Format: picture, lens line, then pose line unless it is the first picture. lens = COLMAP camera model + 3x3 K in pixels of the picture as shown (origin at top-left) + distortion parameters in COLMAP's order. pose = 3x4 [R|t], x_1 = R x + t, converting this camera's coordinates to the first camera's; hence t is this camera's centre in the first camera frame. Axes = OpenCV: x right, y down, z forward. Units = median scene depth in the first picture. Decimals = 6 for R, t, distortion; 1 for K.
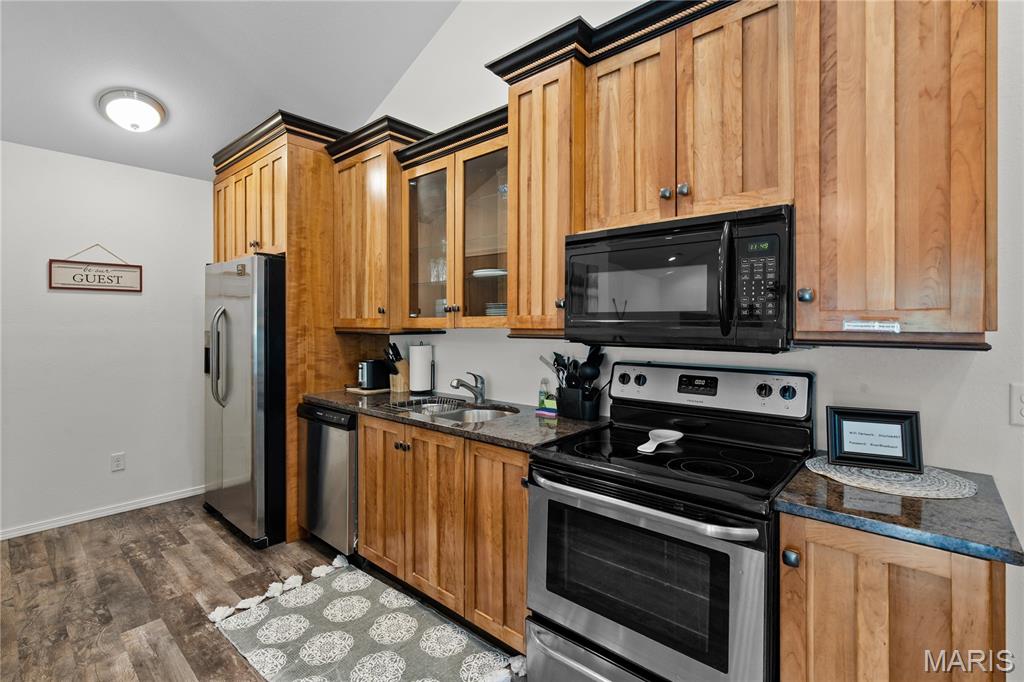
lens RADIAL K [[468.7, 0, 515.6], [0, 468.7, 325.4], [0, 0, 1]] dist [0.002009, -0.001845]
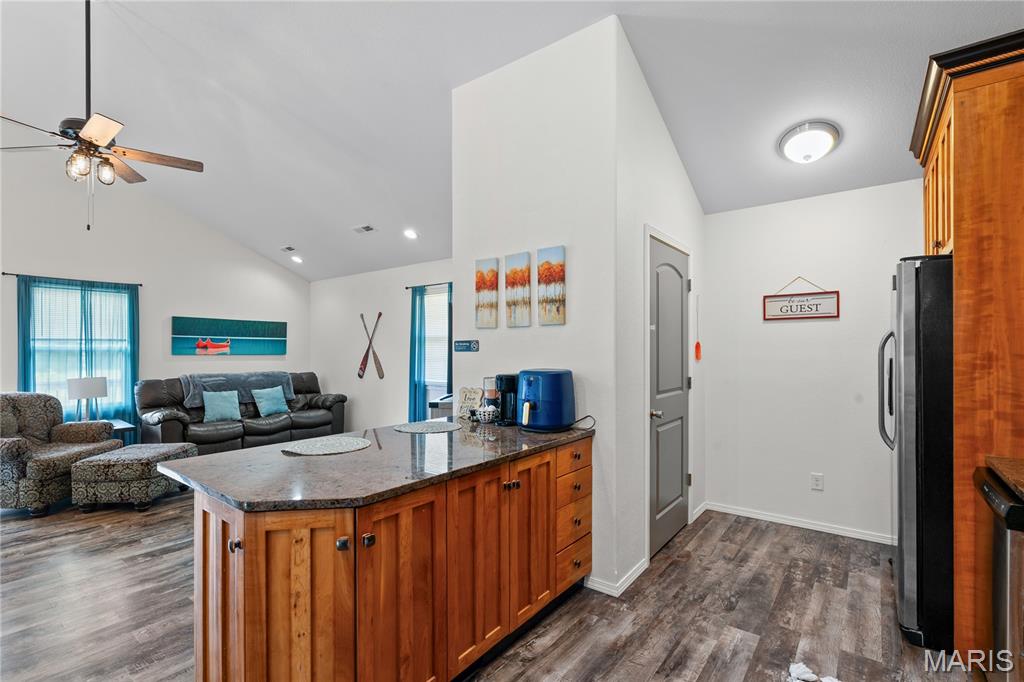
lens RADIAL K [[468.7, 0, 509.2], [0, 468.7, 350.6], [0, 0, 1]] dist [0.002009, -0.001845]
pose [[0.063171, 0.002132, -0.998000, 0.231516], [-0.001175, 0.999997, 0.002062, -0.003619], [0.998002, 0.001042, 0.063174, 0.379134]]
